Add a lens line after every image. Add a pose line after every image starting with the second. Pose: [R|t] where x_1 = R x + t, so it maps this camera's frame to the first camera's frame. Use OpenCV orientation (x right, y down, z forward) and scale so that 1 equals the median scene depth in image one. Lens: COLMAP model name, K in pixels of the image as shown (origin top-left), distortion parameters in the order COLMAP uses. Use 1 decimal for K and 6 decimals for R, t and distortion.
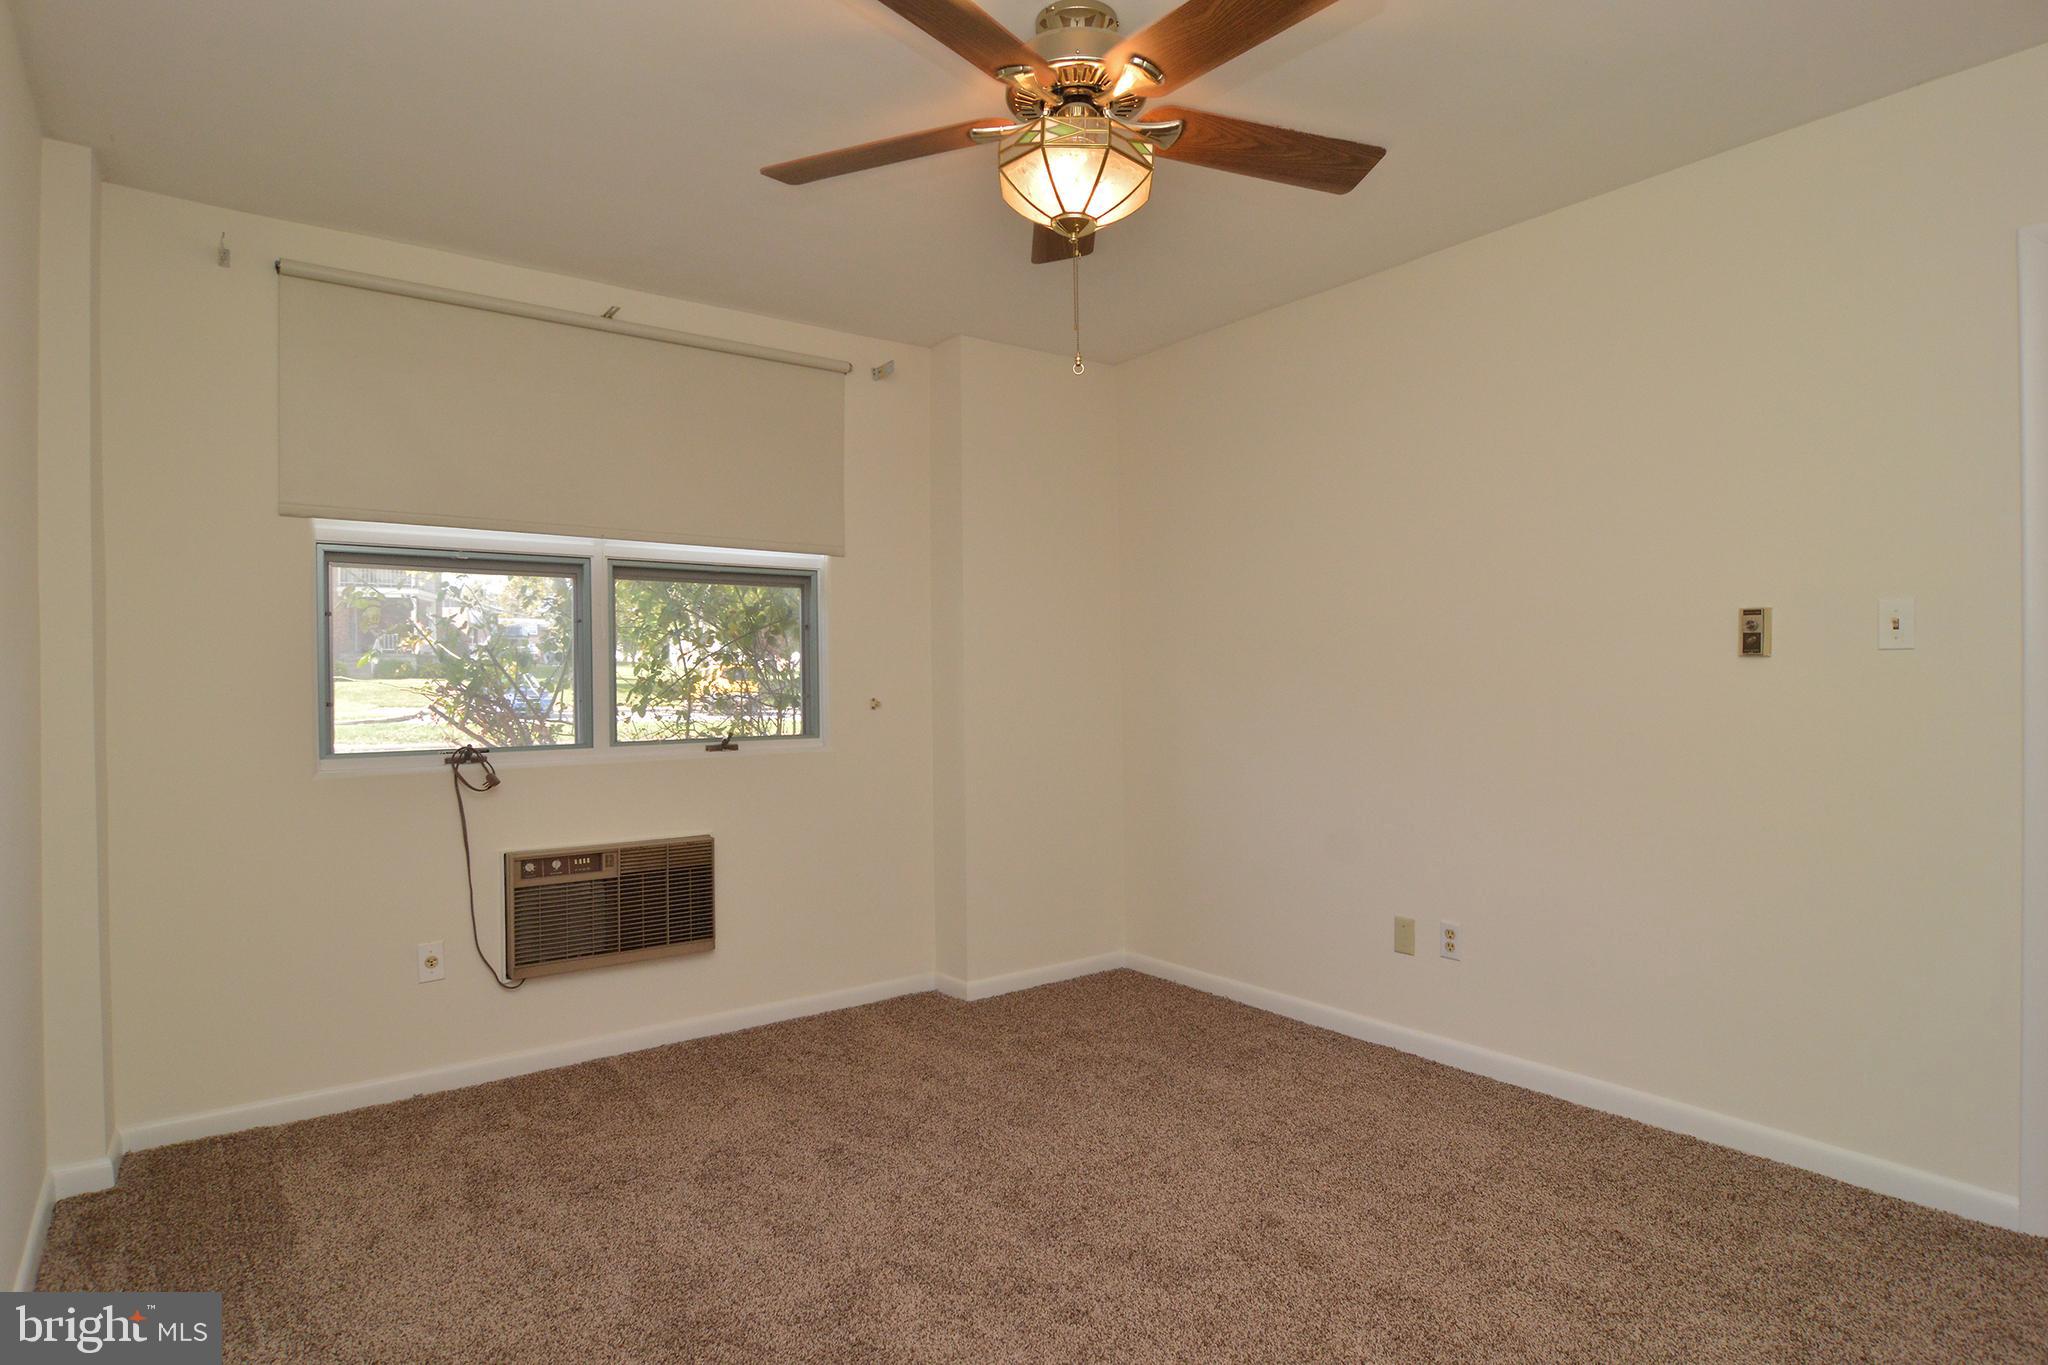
lens RADIAL K [[1117.4, 0, 1020.8], [0, 1117.4, 689.3], [0, 0, 1]] dist [-0.004006, -0.010783]
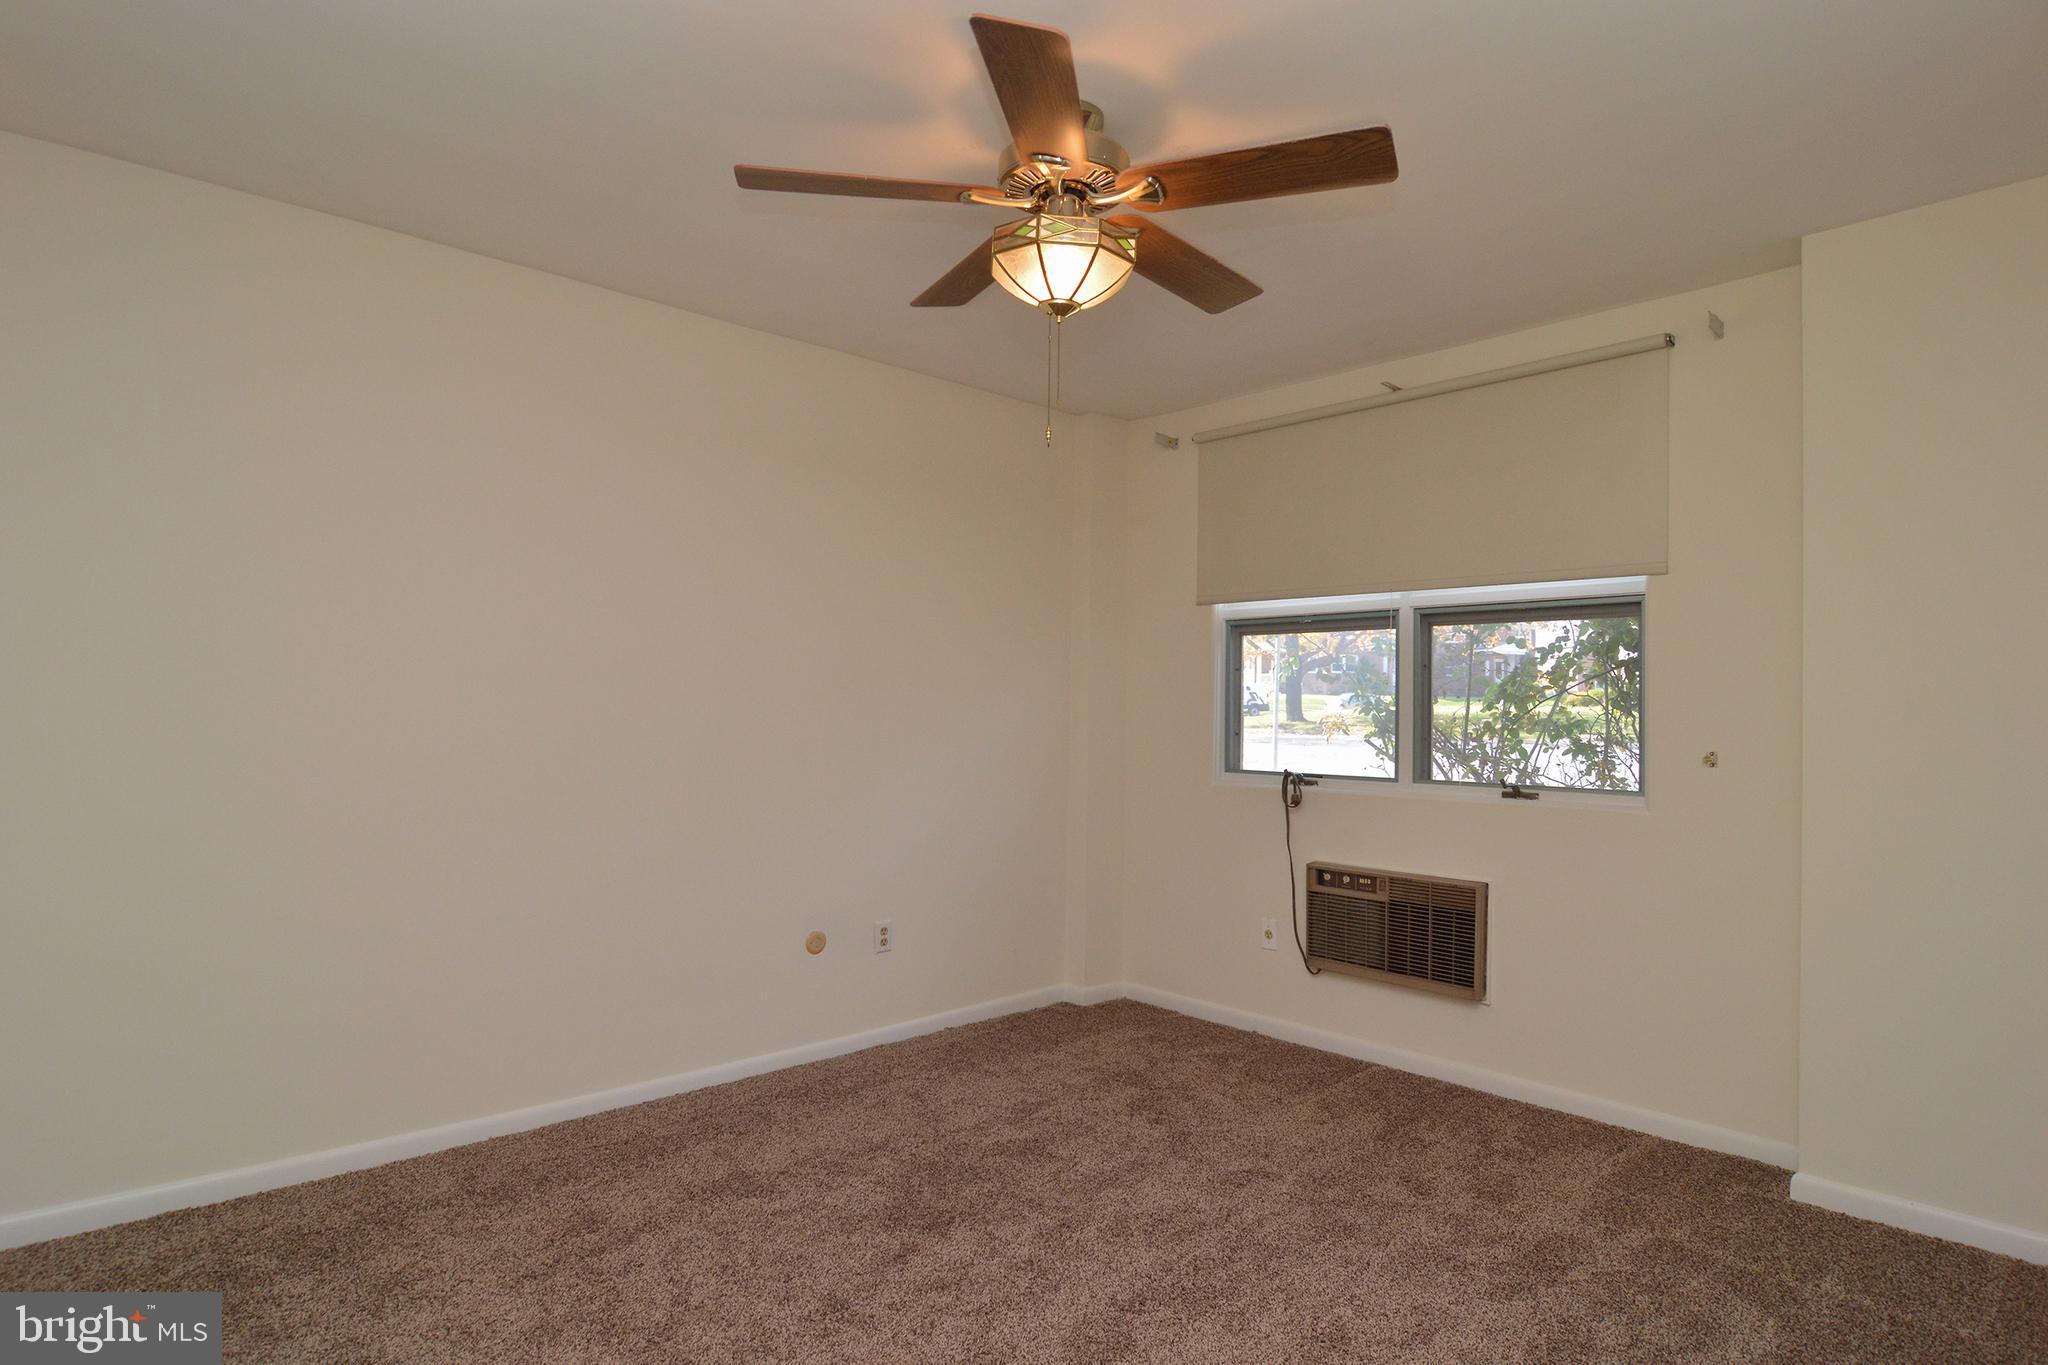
lens RADIAL K [[1117.4, 0, 1020.8], [0, 1117.4, 689.3], [0, 0, 1]] dist [-0.004006, -0.010783]
pose [[0.103787, -0.009702, -0.994552, 0.684669], [-0.024116, 0.999634, -0.012269, -0.017112], [0.994307, 0.025258, 0.103515, 0.526306]]
